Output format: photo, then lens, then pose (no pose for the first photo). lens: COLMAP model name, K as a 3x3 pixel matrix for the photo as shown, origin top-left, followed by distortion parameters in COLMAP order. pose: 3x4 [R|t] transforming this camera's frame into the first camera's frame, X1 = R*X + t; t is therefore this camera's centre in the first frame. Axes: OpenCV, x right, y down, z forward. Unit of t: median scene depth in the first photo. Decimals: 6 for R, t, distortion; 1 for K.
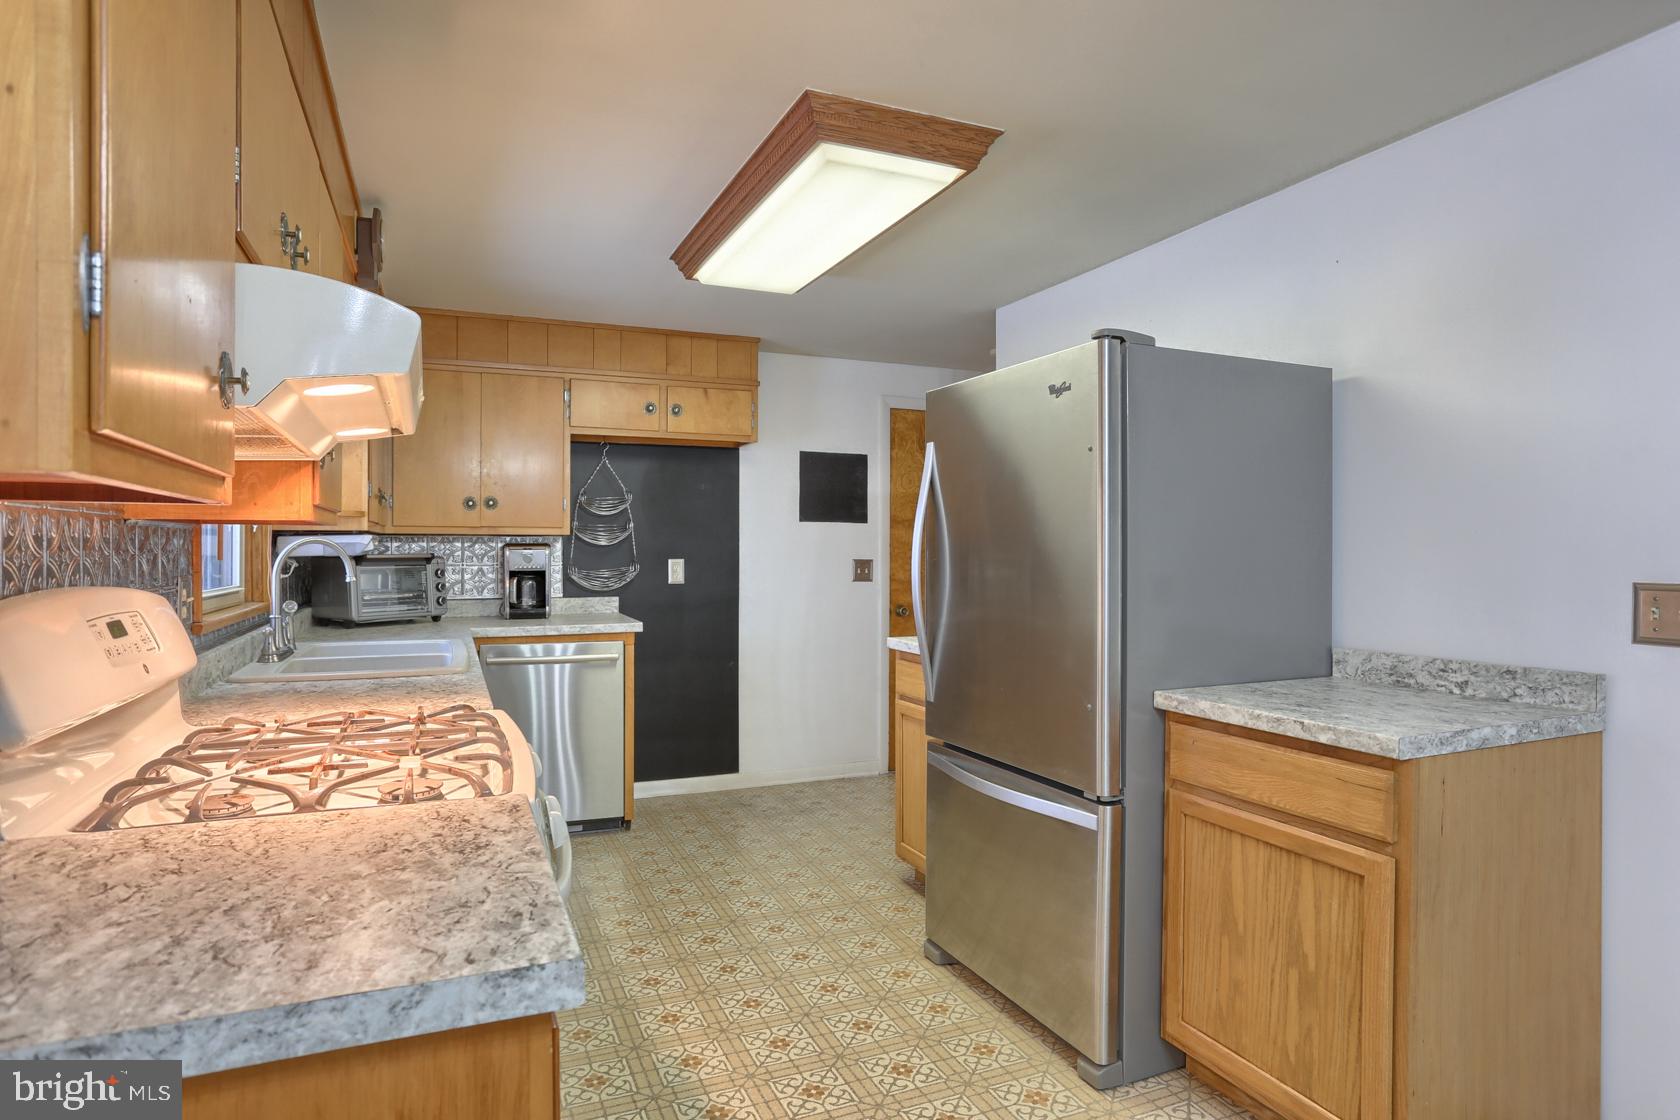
lens RADIAL K [[939.1, 0, 843.3], [0, 939.1, 558.4], [0, 0, 1]] dist [-0.039446, 0.002098]
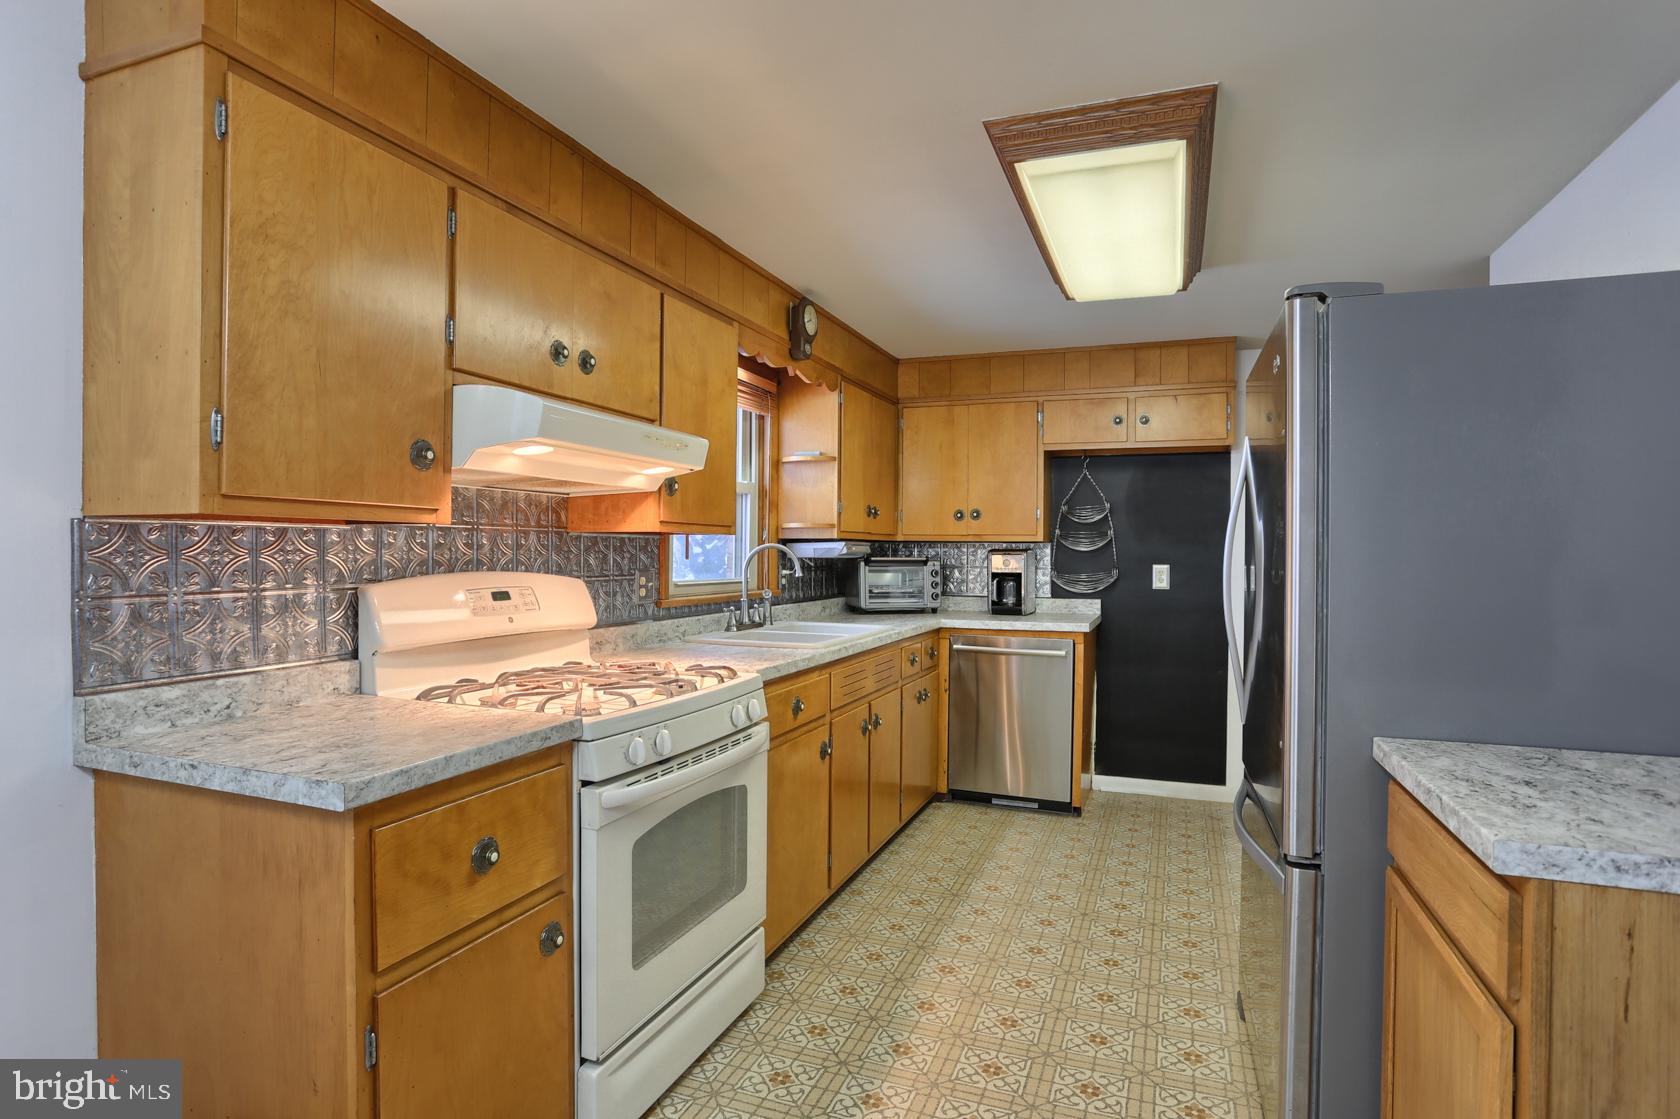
lens RADIAL K [[877.7, 0, 840.2], [0, 877.7, 558.7], [0, 0, 1]] dist [-0.037468, 0.006542]
pose [[0.711853, 0.008805, -0.702273, 0.274191], [-0.013727, 0.999905, -0.001378, 0.000079], [0.702194, 0.010621, 0.711907, 0.090673]]
